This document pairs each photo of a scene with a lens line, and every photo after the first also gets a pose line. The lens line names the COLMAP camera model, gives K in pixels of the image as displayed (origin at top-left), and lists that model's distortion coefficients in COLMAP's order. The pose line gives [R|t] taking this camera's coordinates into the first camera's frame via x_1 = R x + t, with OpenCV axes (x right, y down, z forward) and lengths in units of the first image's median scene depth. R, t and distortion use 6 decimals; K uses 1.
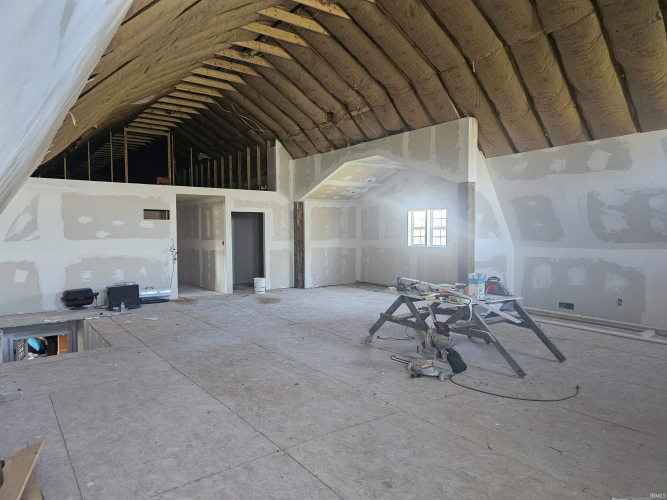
lens RADIAL K [[444.0, 0, 329.7], [0, 444.0, 252.0], [0, 0, 1]] dist [0.046571, -0.039611]
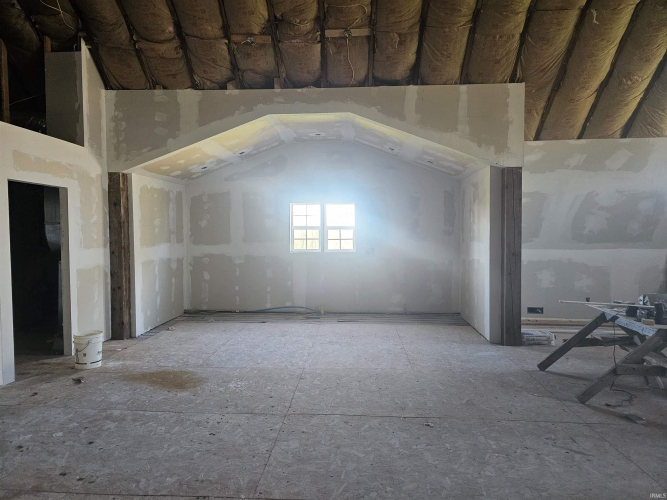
lens RADIAL K [[444.0, 0, 327.6], [0, 444.0, 251.6], [0, 0, 1]] dist [0.046571, -0.039611]
pose [[0.646236, -0.026337, 0.762683, -0.348567], [0.032720, 0.999442, 0.006789, -0.018485], [-0.762436, 0.020568, 0.646737, 0.521091]]
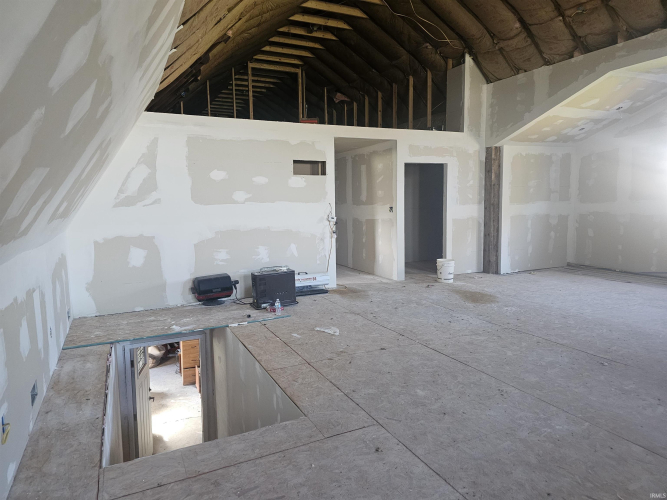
lens RADIAL K [[444.0, 0, 328.7], [0, 444.0, 248.8], [0, 0, 1]] dist [0.046571, -0.039611]
pose [[0.980800, 0.010338, -0.194740, -0.202238], [0.002248, 0.997928, 0.064298, -0.002220], [0.195002, -0.063502, 0.978745, 0.295158]]
